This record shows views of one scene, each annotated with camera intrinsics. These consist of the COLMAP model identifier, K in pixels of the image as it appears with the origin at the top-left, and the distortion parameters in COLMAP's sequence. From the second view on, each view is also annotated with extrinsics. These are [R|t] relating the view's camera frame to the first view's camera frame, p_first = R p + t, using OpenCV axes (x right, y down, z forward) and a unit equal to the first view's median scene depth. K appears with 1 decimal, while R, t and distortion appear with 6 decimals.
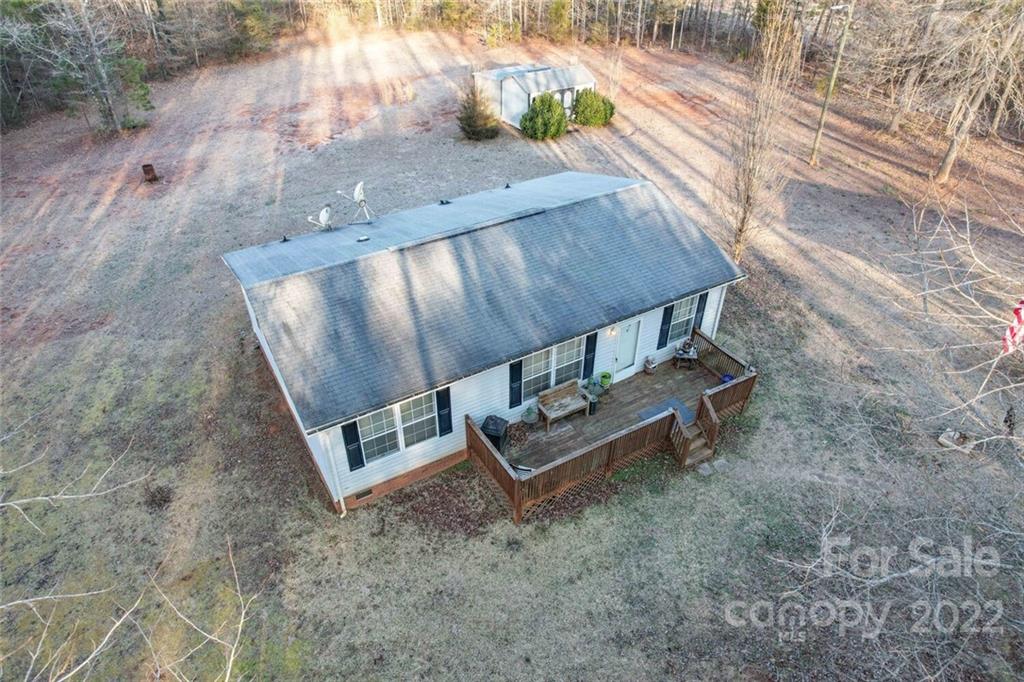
lens RADIAL K [[652.1, 0, 512.0], [0, 652.1, 341.0], [0, 0, 1]] dist [-0.076072, 0.064107]
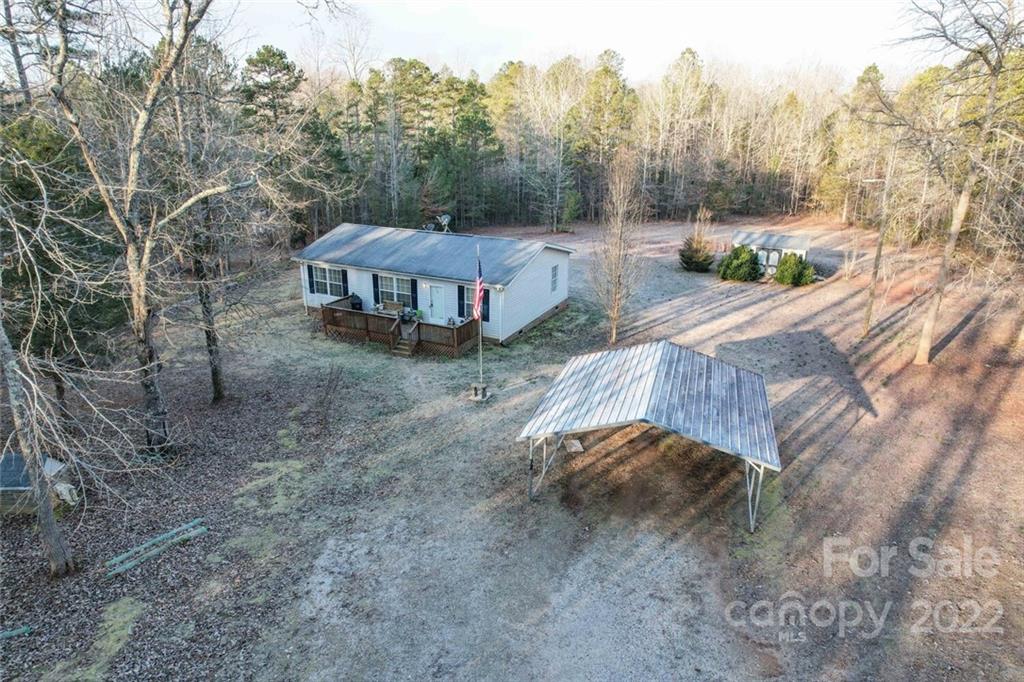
lens RADIAL K [[652.1, 0, 512.0], [0, 652.1, 341.0], [0, 0, 1]] dist [-0.076072, 0.064107]
pose [[0.549296, 0.283564, -0.786044, 1.644304], [-0.505201, 0.861975, -0.042083, 0.069630], [0.665617, 0.420226, 0.616737, 0.111574]]
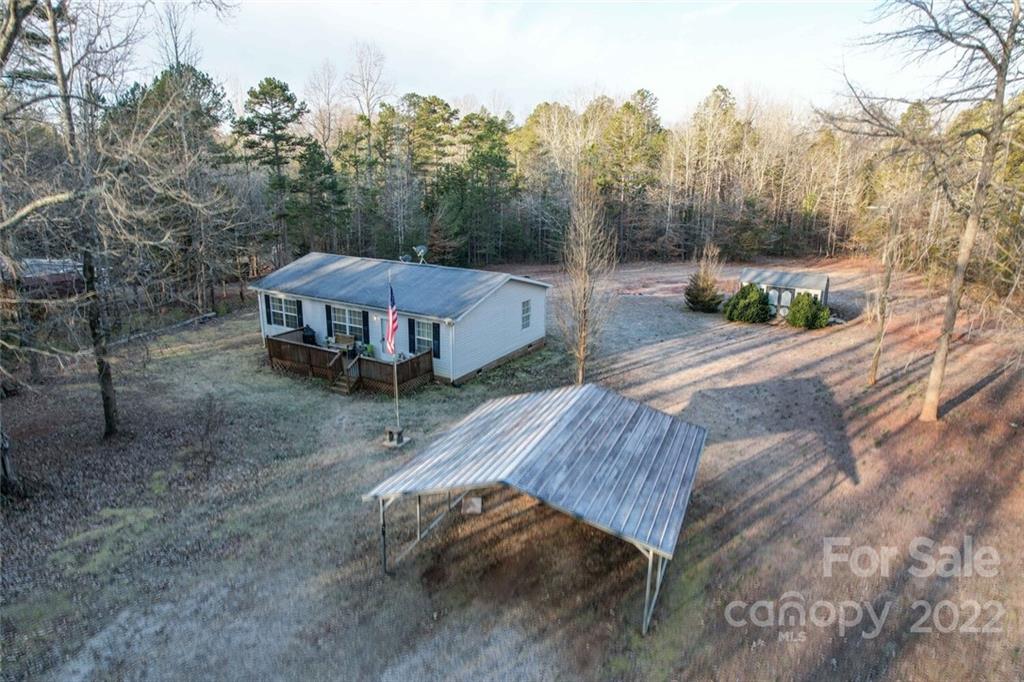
lens RADIAL K [[652.1, 0, 512.0], [0, 652.1, 341.0], [0, 0, 1]] dist [-0.076072, 0.064107]
pose [[0.481466, 0.244162, -0.841769, 1.633430], [-0.530886, 0.845427, -0.058428, -0.047649], [0.697388, 0.475015, 0.536667, 0.361274]]
